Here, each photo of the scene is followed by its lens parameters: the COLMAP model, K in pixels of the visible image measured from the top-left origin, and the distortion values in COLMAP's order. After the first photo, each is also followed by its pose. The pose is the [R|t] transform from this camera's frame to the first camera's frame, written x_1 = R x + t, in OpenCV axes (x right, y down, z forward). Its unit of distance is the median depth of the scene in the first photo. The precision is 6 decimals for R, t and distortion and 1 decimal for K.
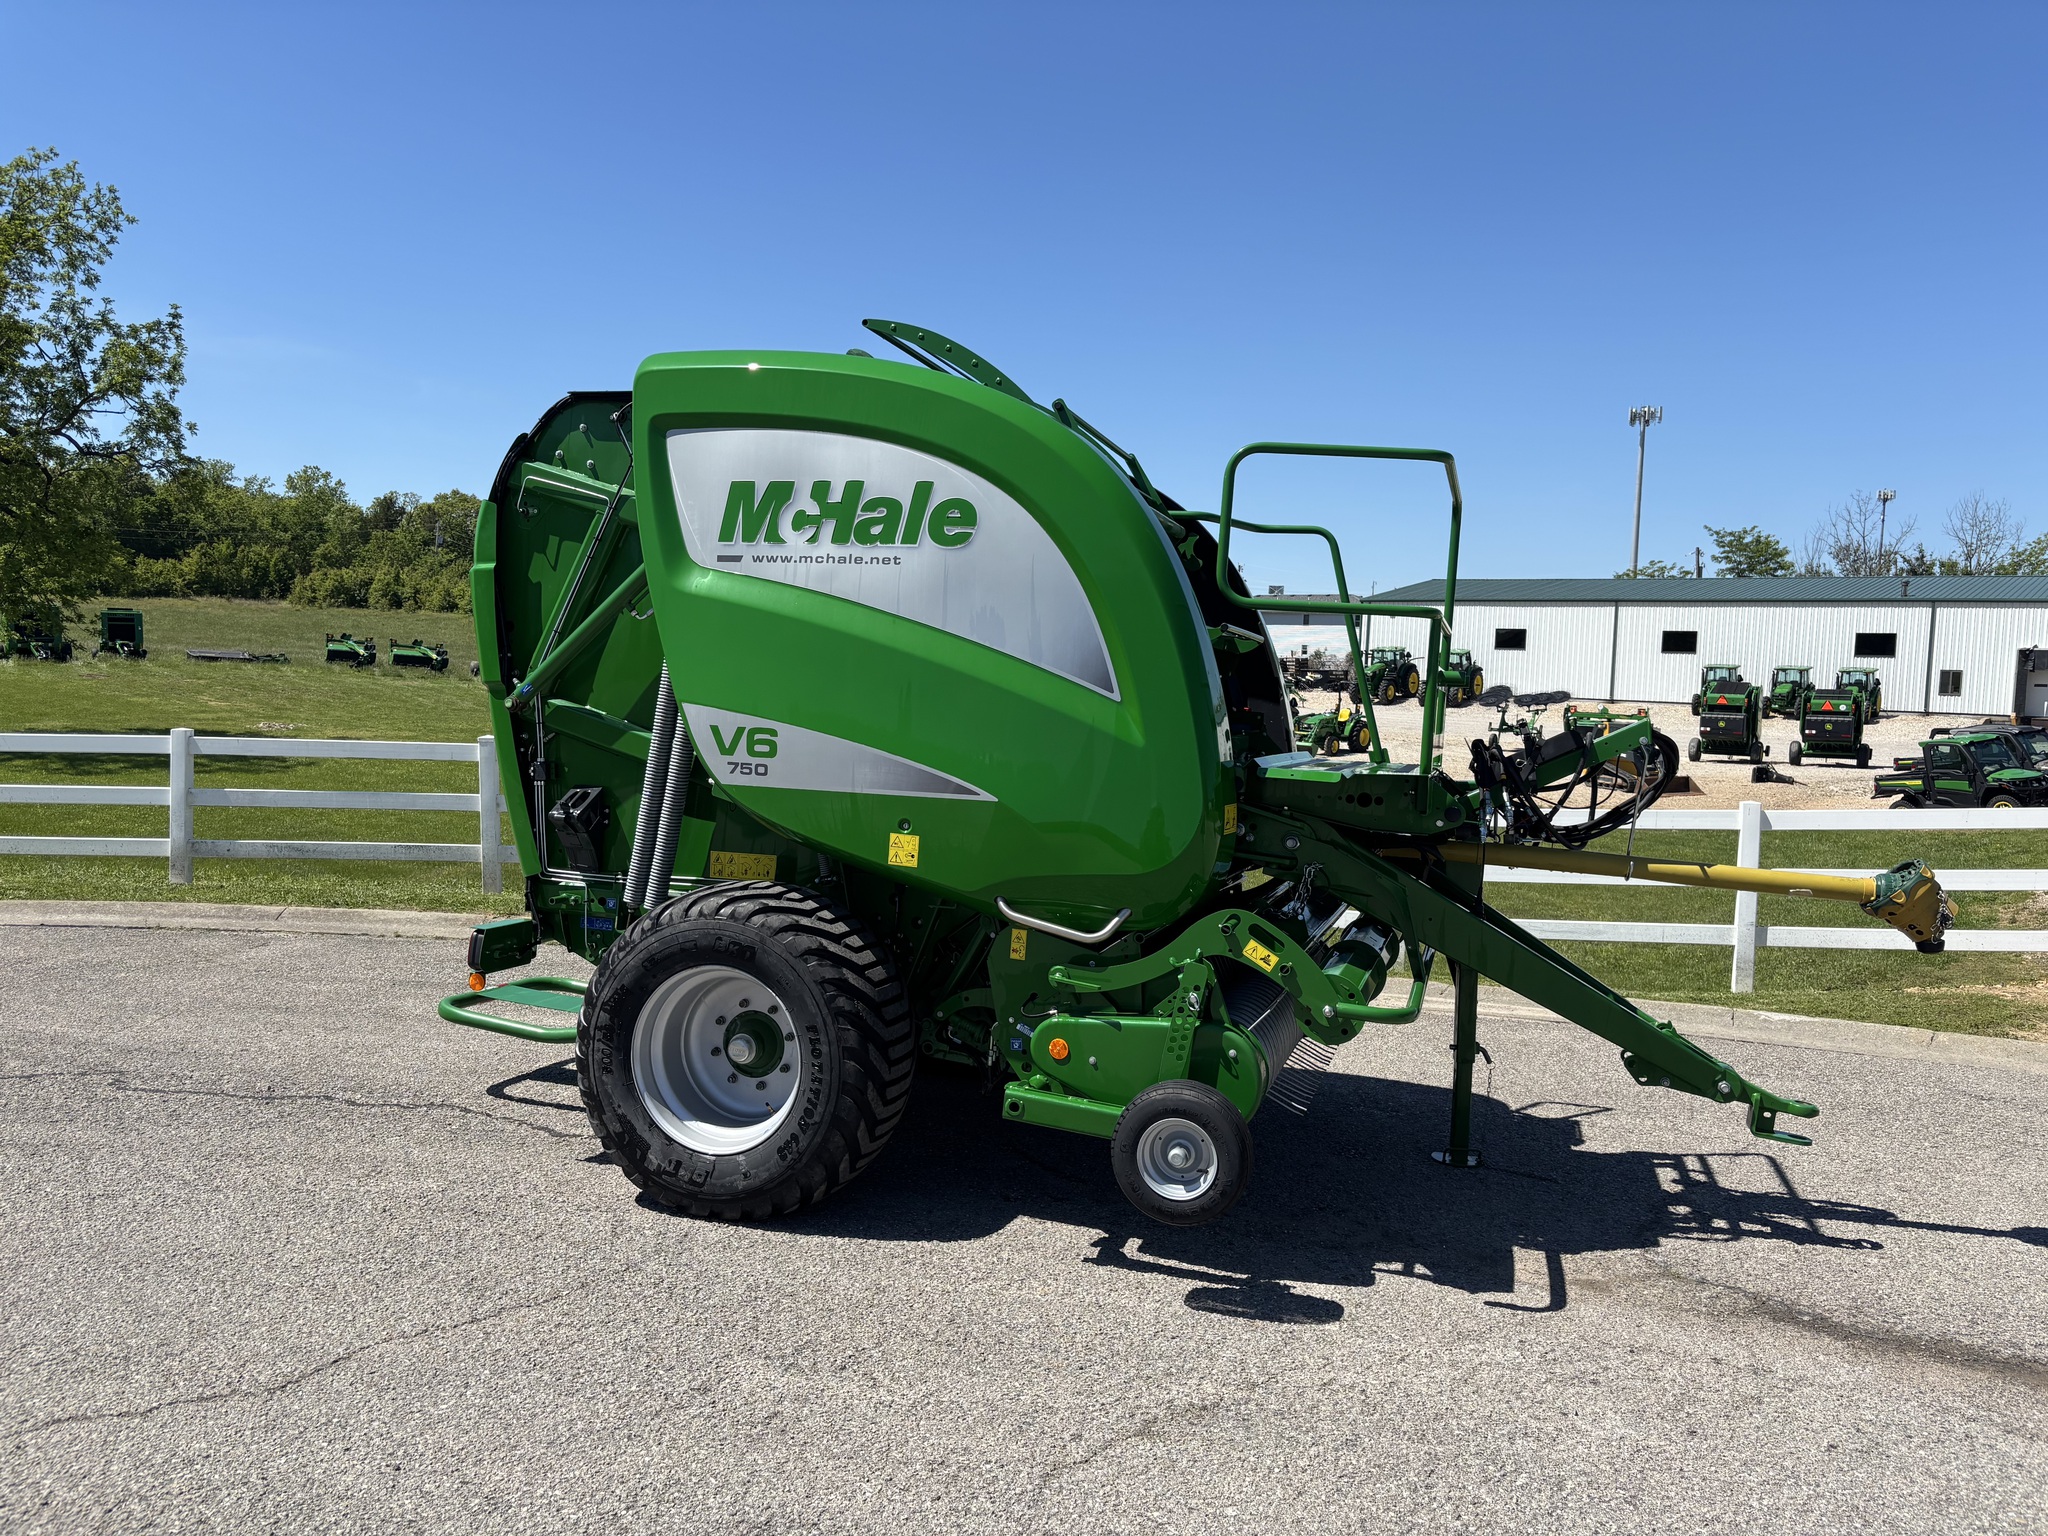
lens RADIAL K [[1538.5, 0, 1013.1], [0, 1538.5, 777.8], [0, 0, 1]] dist [0.092157, -0.126978]
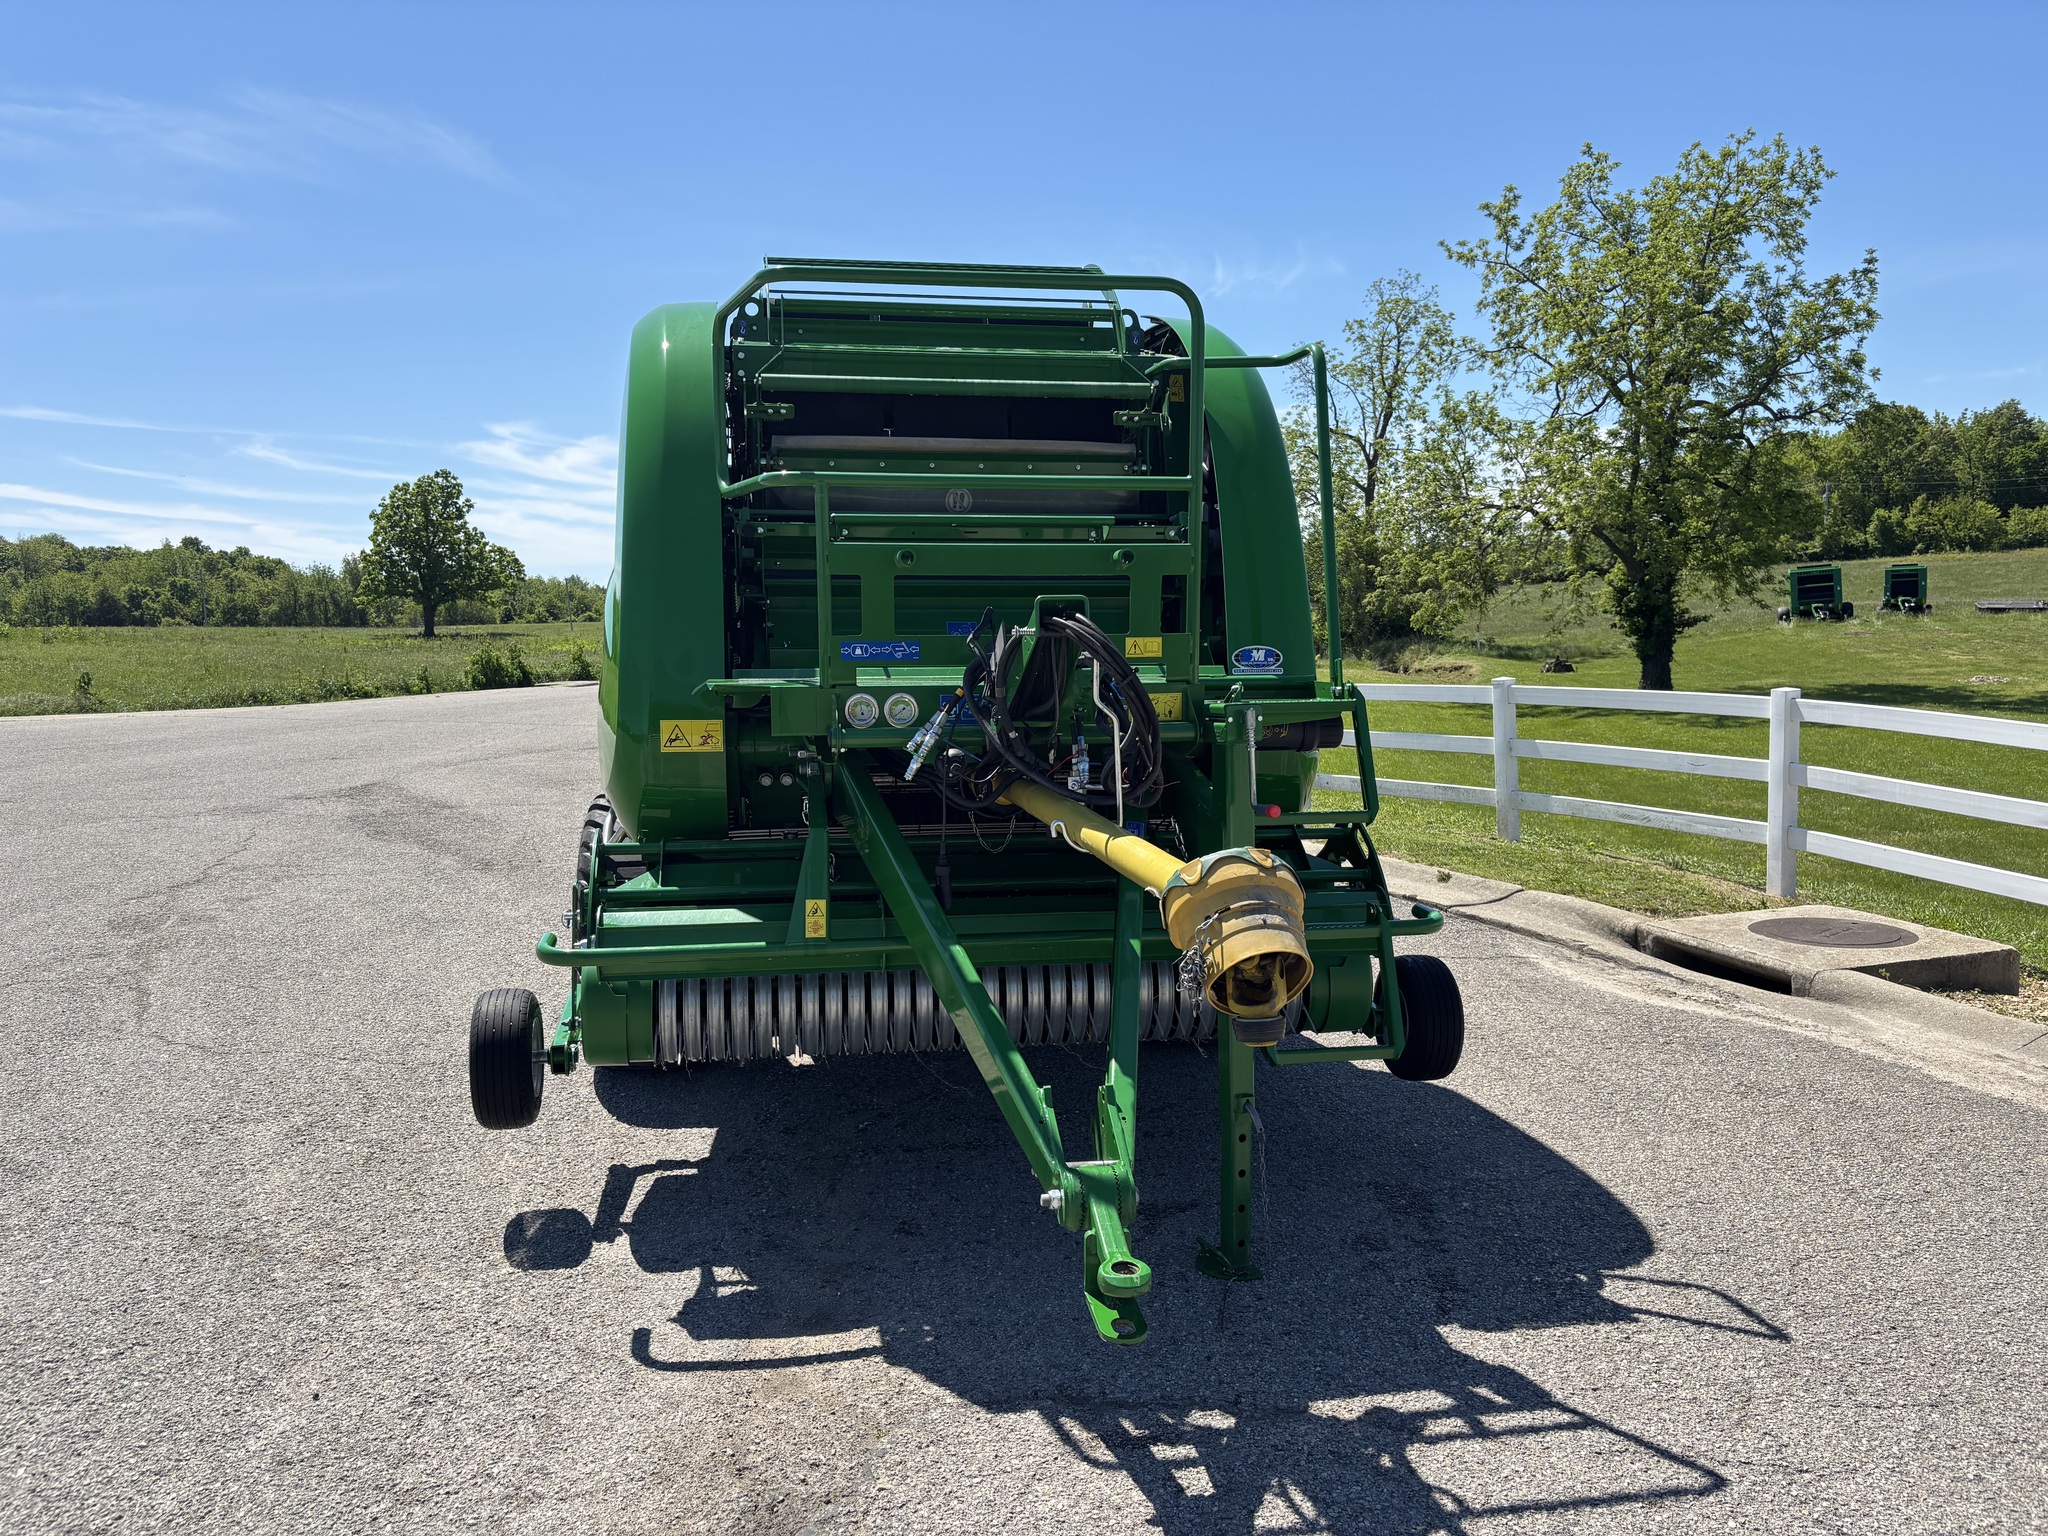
lens RADIAL K [[1562.0, 0, 1019.7], [0, 1562.0, 777.0], [0, 0, 1]] dist [0.034070, -0.030075]
pose [[0.450161, 0.041691, -0.891974, 1.005717], [-0.020271, 0.999129, 0.036469, 0.012173], [0.892717, 0.001665, 0.450614, 0.727374]]
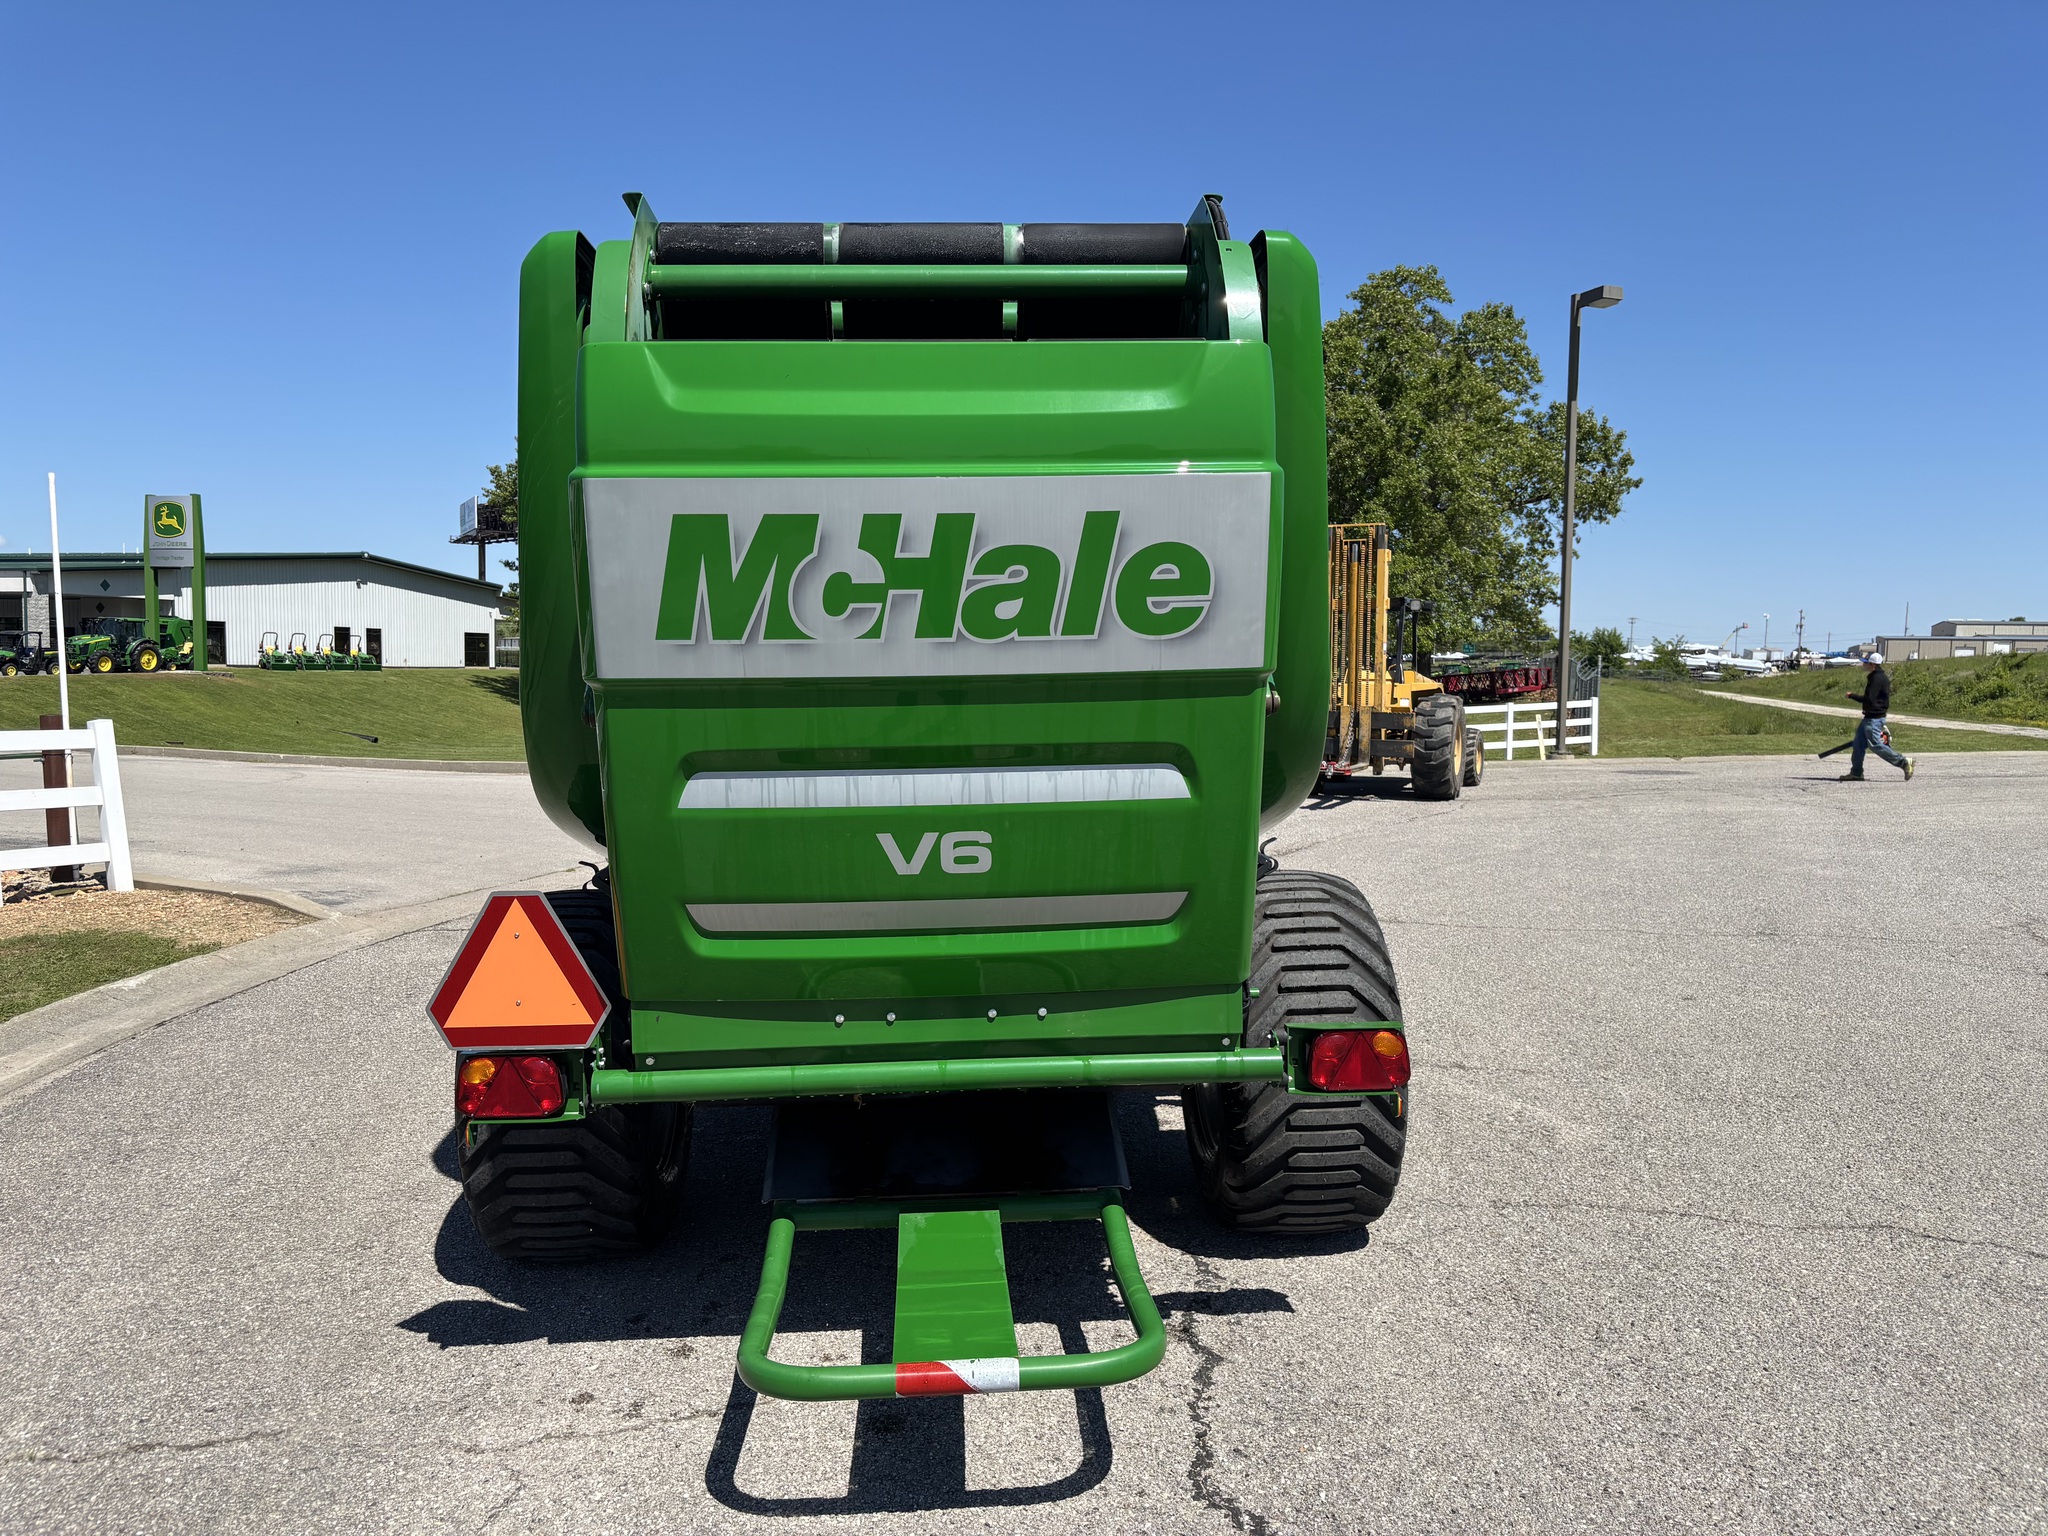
lens RADIAL K [[1538.5, 0, 1013.1], [0, 1538.5, 777.8], [0, 0, 1]] dist [0.092157, -0.126978]
pose [[-0.348232, -0.104945, 0.931515, -0.973524], [0.046468, 0.990559, 0.128968, -0.114361], [-0.936256, 0.088196, -0.340068, 1.474034]]
